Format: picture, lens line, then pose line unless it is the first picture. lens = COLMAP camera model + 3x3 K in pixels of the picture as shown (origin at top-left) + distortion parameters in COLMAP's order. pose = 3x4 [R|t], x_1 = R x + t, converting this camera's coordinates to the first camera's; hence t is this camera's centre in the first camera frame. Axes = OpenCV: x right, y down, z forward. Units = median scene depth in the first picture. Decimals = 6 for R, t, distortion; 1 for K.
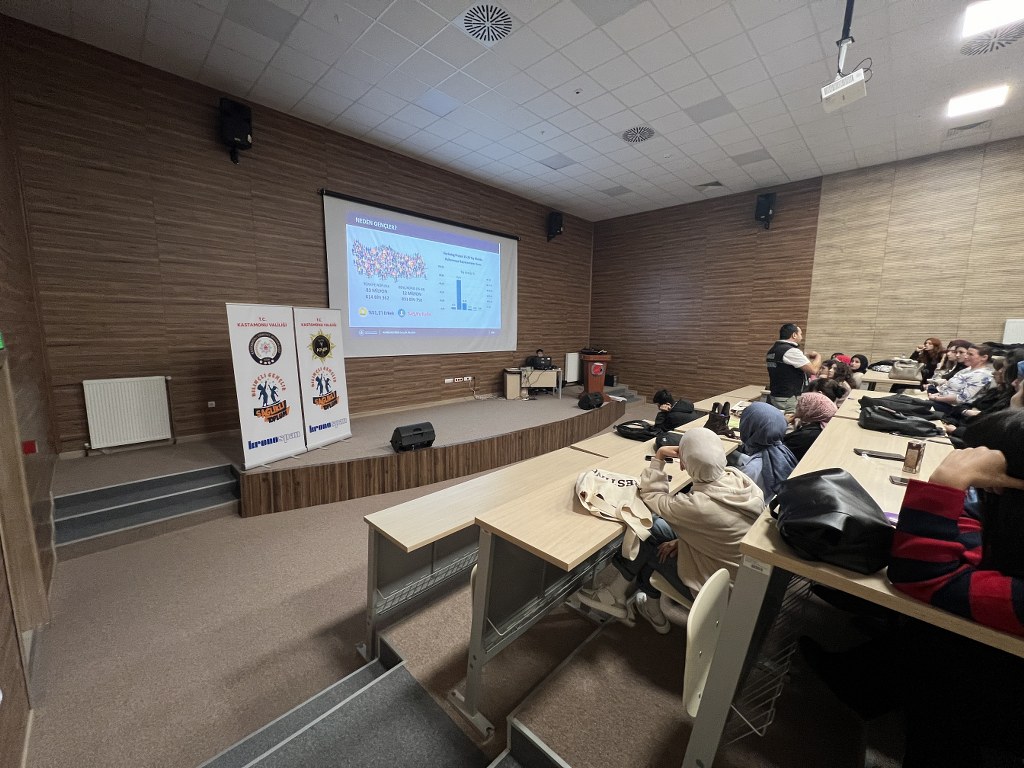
lens RADIAL K [[405.5, 0, 508.9], [0, 405.5, 387.4], [0, 0, 1]] dist [-0.000058, 0.000637]
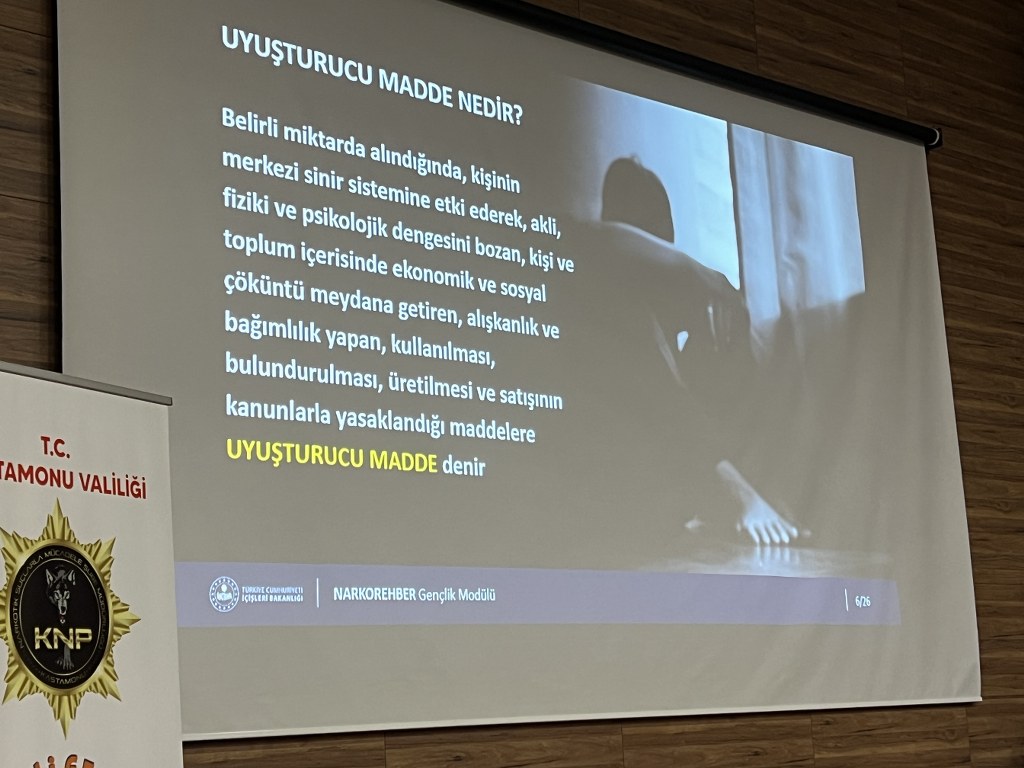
lens RADIAL K [[1737.3, 0, 517.8], [0, 1737.3, 388.3], [0, 0, 1]] dist [0.104923, 0.000000]
pose [[0.995284, -0.074789, -0.061770, -0.229338], [0.050780, 0.944304, -0.325133, 0.037559], [0.082646, 0.320463, 0.943649, 0.345137]]
